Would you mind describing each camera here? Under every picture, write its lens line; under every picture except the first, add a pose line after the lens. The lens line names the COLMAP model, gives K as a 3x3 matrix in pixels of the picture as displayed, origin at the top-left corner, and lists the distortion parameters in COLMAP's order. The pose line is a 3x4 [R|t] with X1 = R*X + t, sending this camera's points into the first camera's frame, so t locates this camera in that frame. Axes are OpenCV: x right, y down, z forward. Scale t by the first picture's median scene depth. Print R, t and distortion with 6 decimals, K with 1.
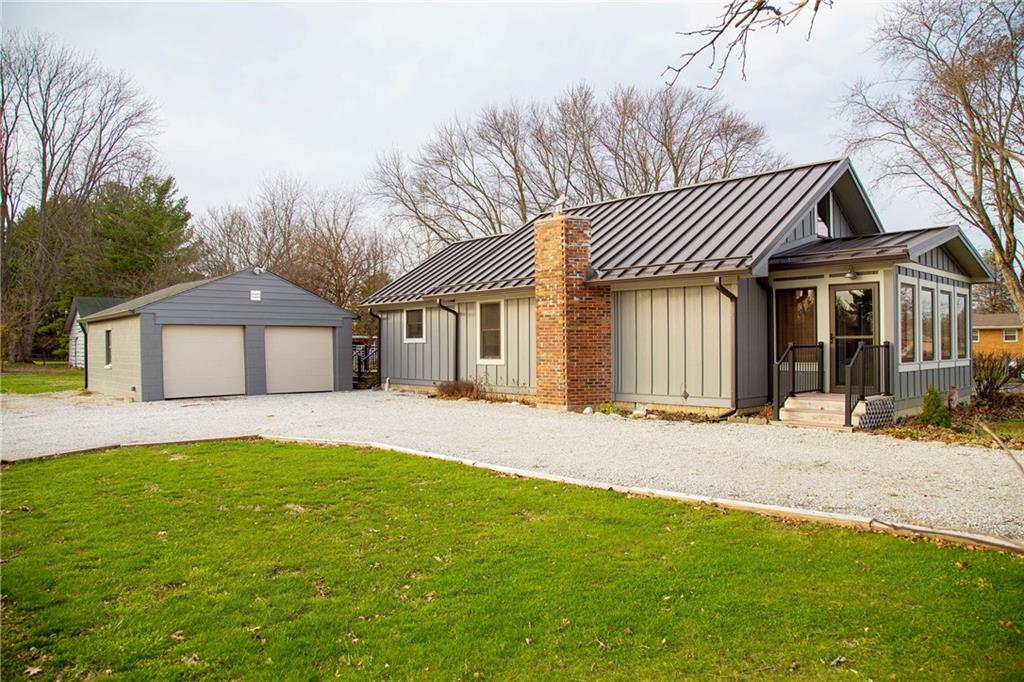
lens RADIAL K [[693.0, 0, 513.8], [0, 693.0, 346.1], [0, 0, 1]] dist [-0.126839, 0.065891]
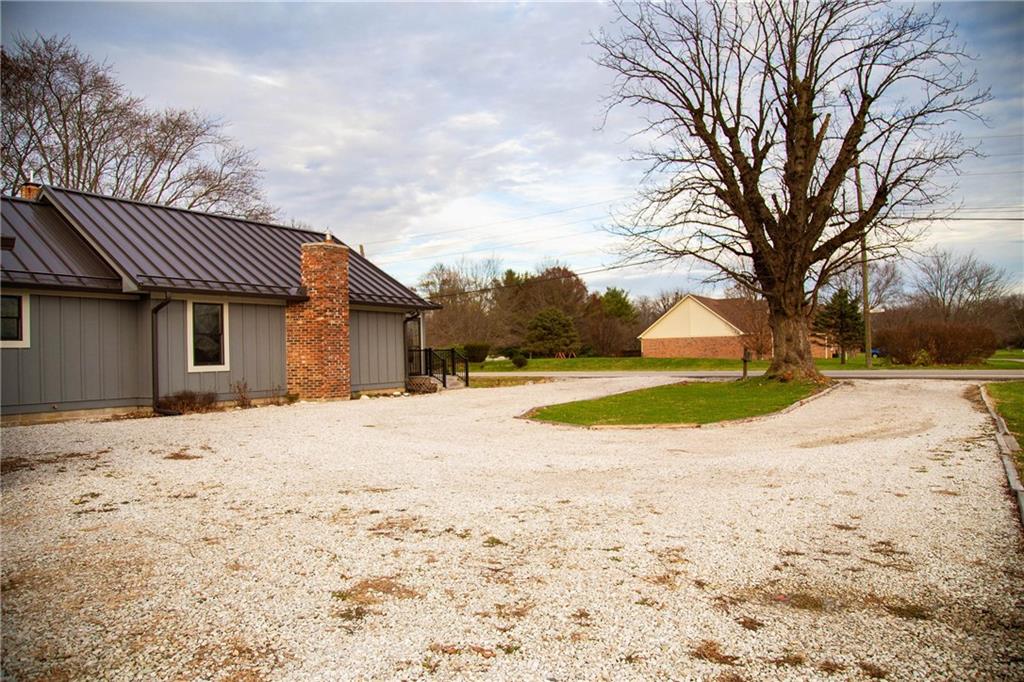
lens RADIAL K [[693.0, 0, 513.8], [0, 693.0, 346.1], [0, 0, 1]] dist [-0.126839, 0.065891]
pose [[-0.258941, 0.017179, 0.965740, -1.012583], [0.021599, 0.999695, -0.011992, 0.012573], [-0.965652, 0.017754, -0.259233, 0.857384]]
